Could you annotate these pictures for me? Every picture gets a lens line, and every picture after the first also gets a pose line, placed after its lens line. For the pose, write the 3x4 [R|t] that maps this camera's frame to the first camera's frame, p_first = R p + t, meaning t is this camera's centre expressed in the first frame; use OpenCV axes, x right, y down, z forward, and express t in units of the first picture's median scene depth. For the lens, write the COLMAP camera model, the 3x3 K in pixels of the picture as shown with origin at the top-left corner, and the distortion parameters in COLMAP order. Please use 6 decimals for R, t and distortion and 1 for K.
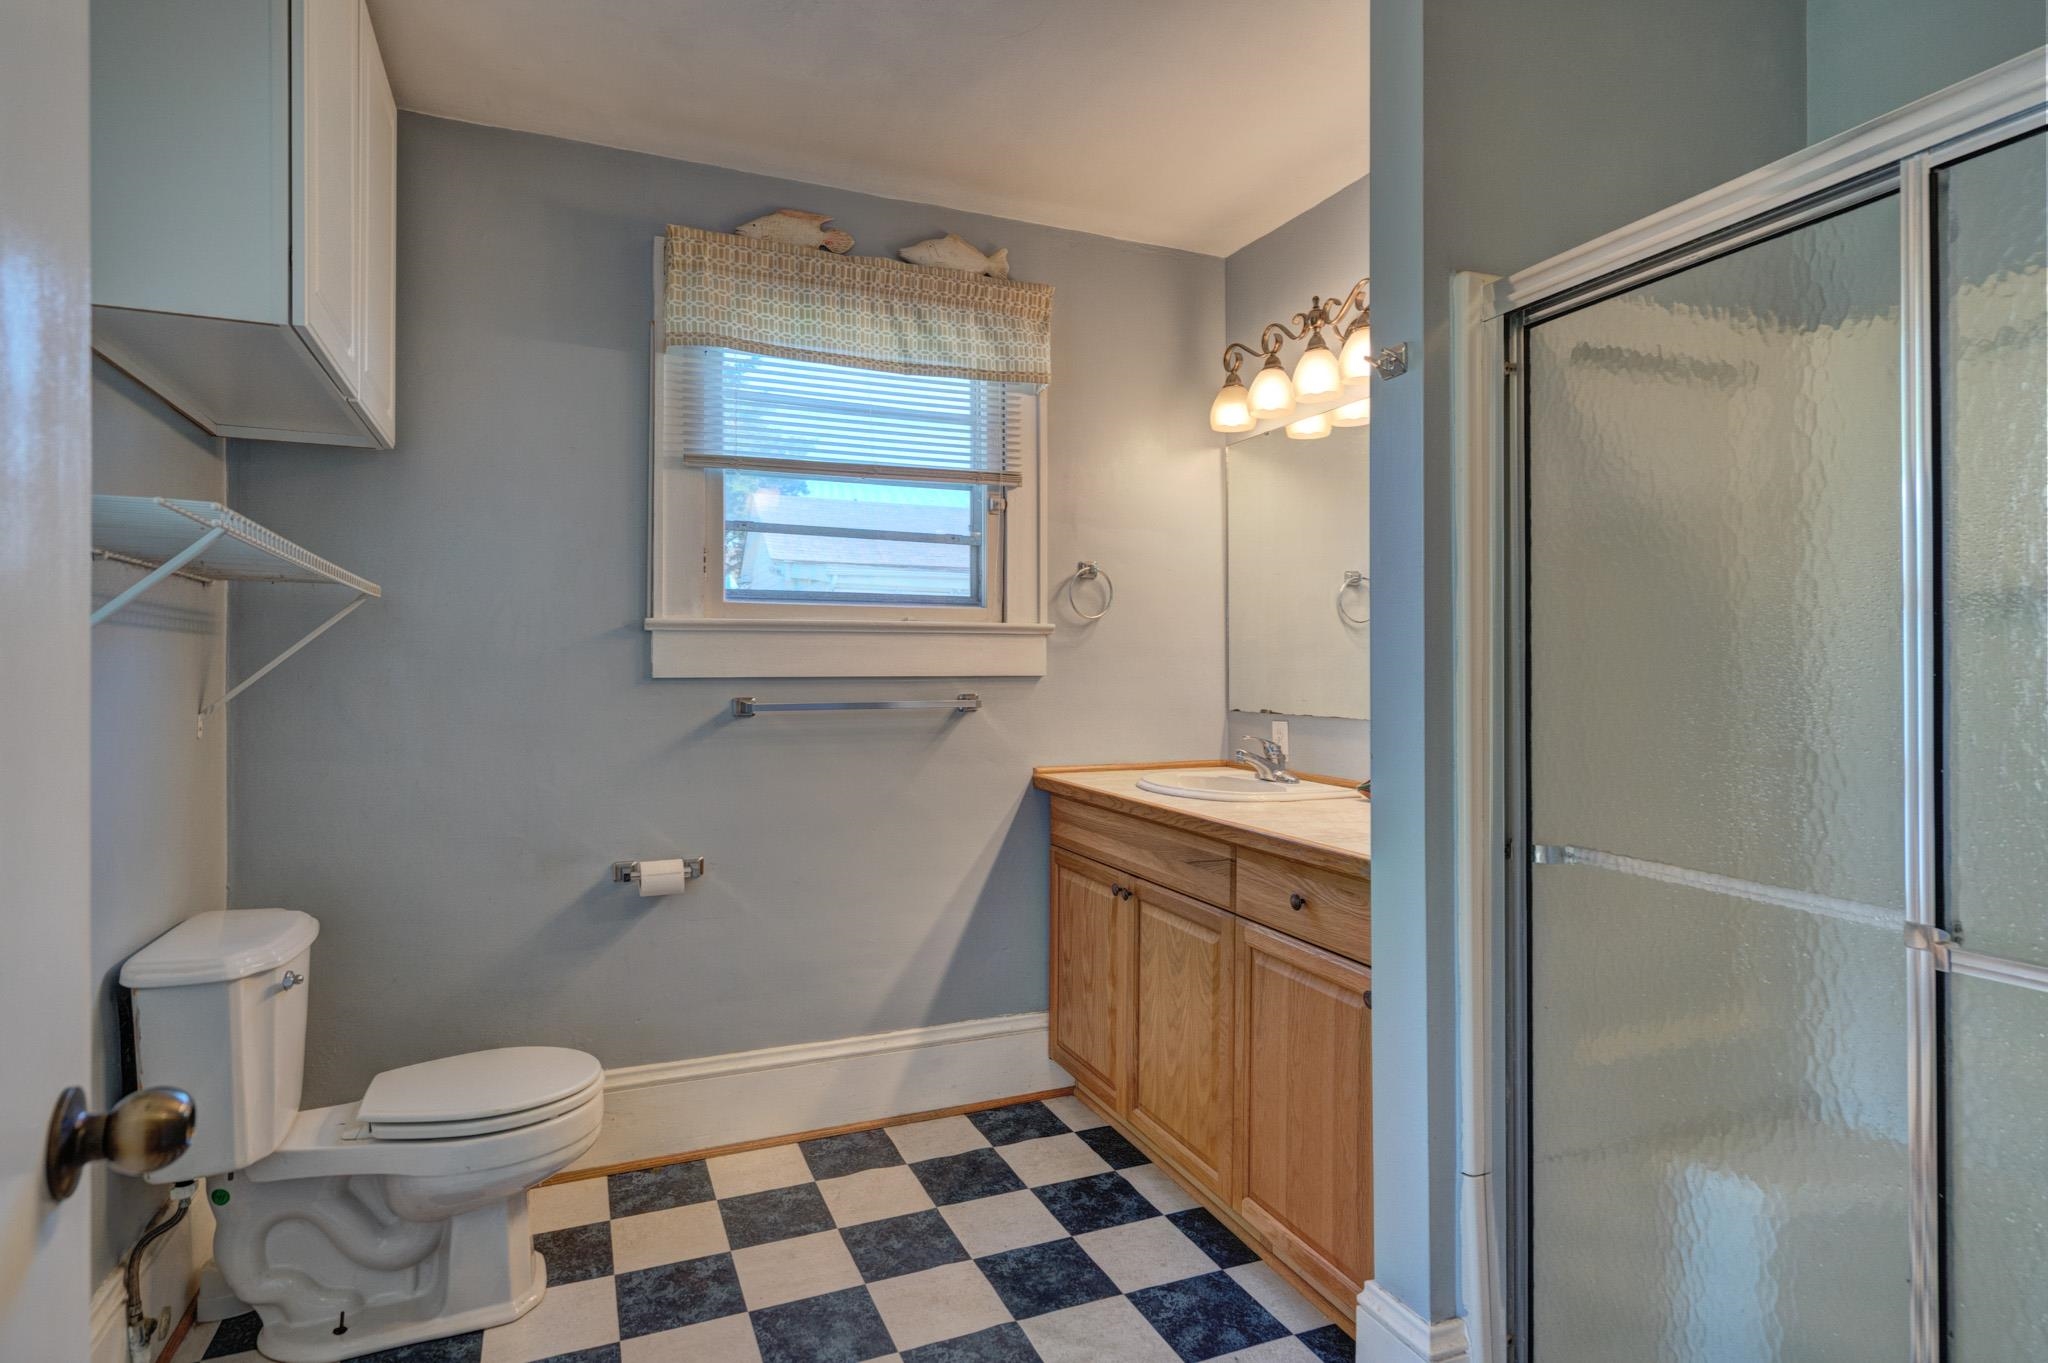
lens RADIAL K [[1070.6, 0, 1033.4], [0, 1070.6, 676.6], [0, 0, 1]] dist [0.006330, 0.000911]
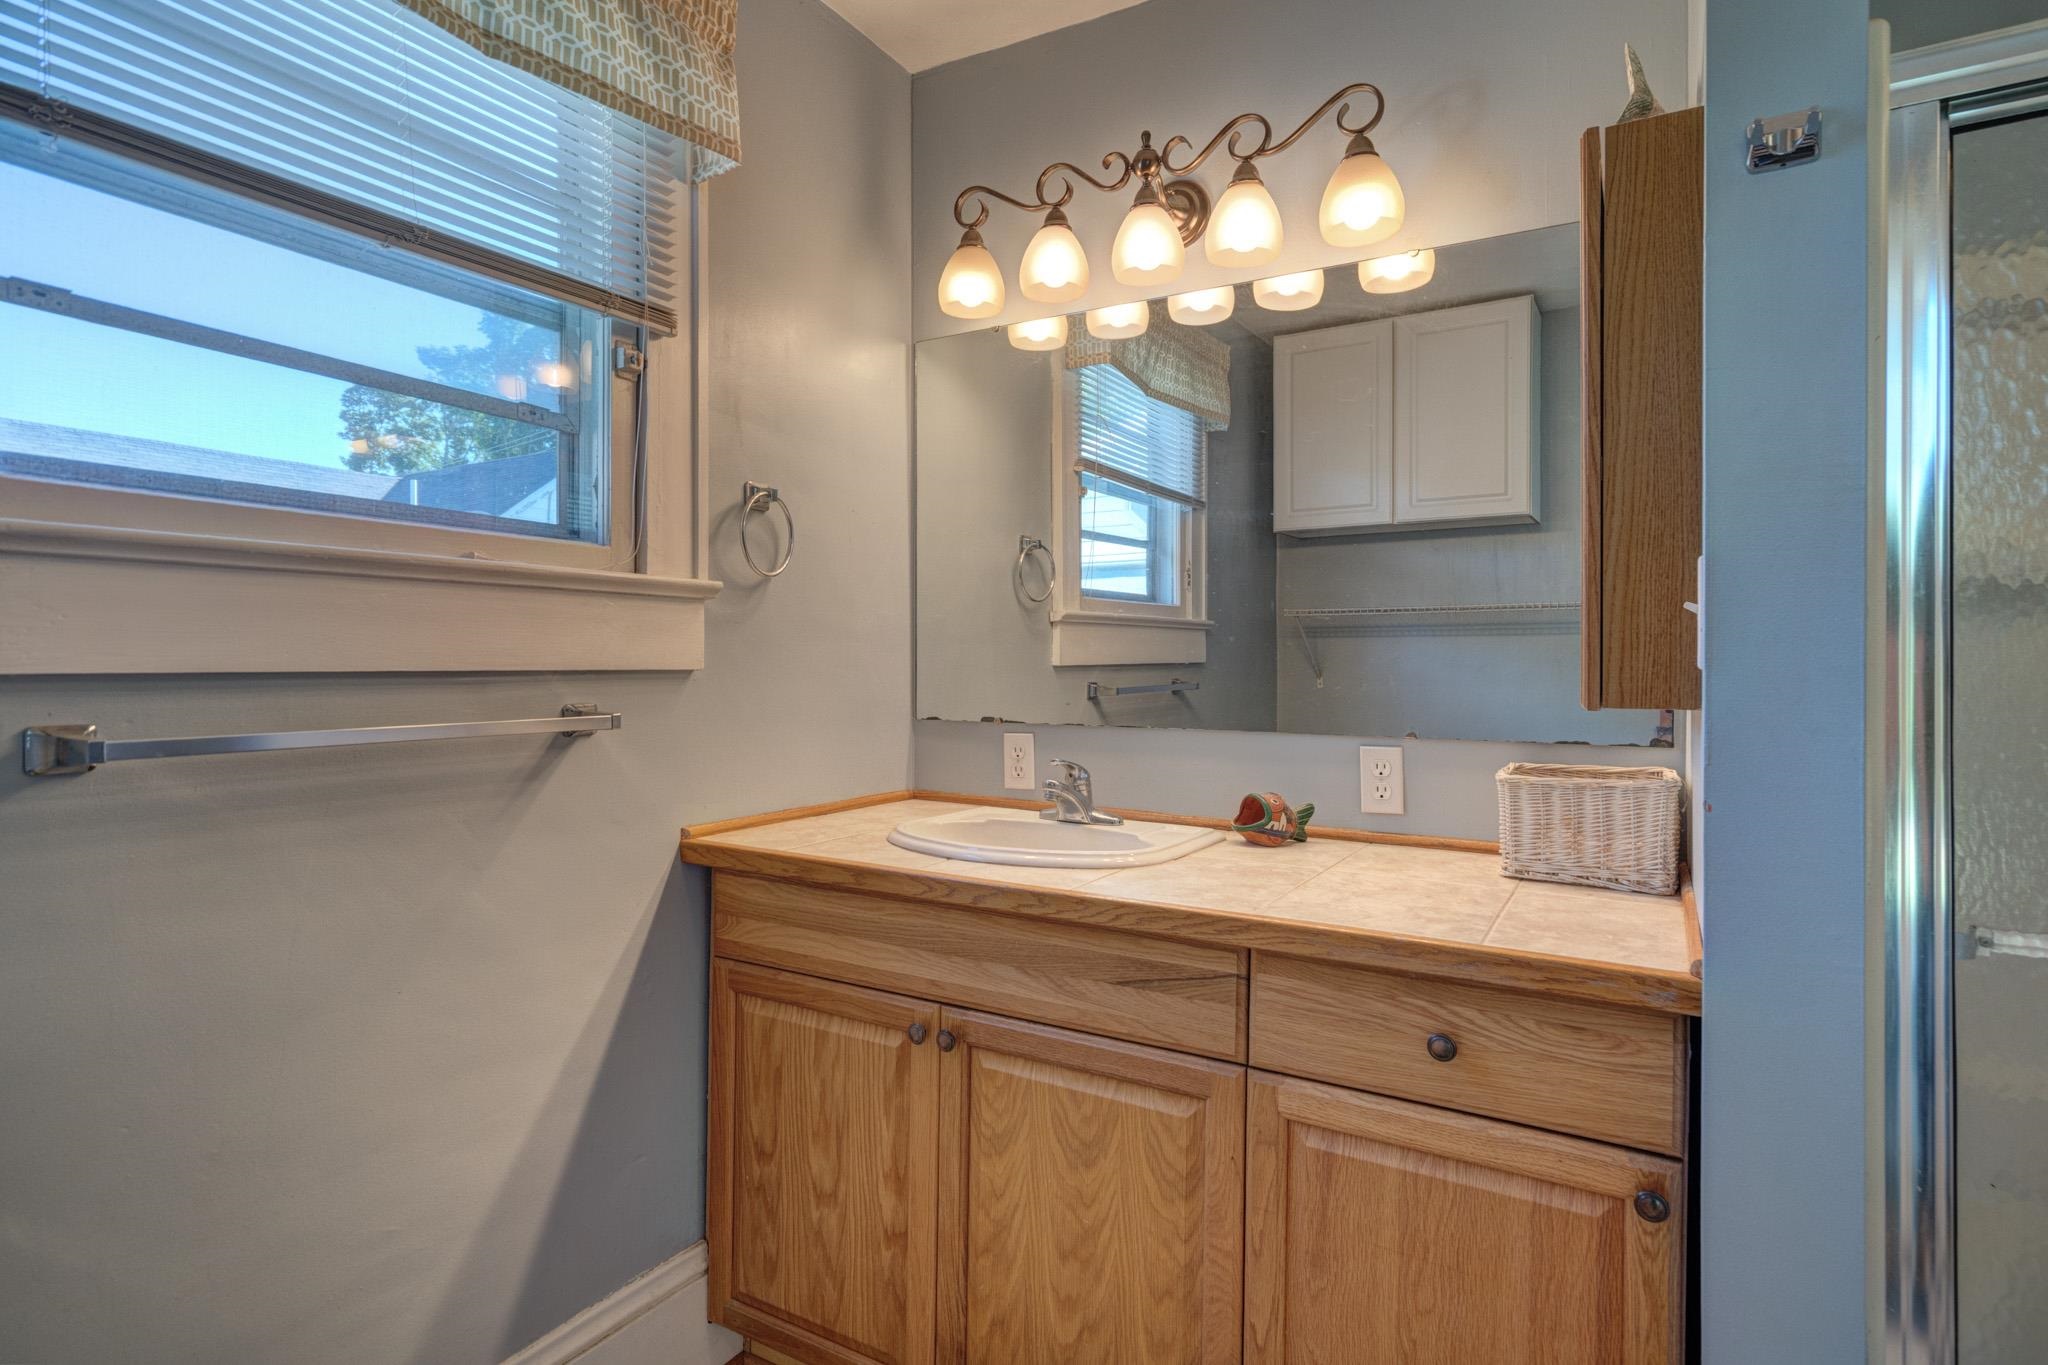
lens RADIAL K [[1070.6, 0, 1015.1], [0, 1070.6, 668.7], [0, 0, 1]] dist [0.006330, 0.000911]
pose [[0.804483, 0.000755, 0.593976, -0.216210], [-0.000917, 1.000000, -0.000030, -0.001613], [-0.593975, -0.000520, 0.804483, 0.464222]]
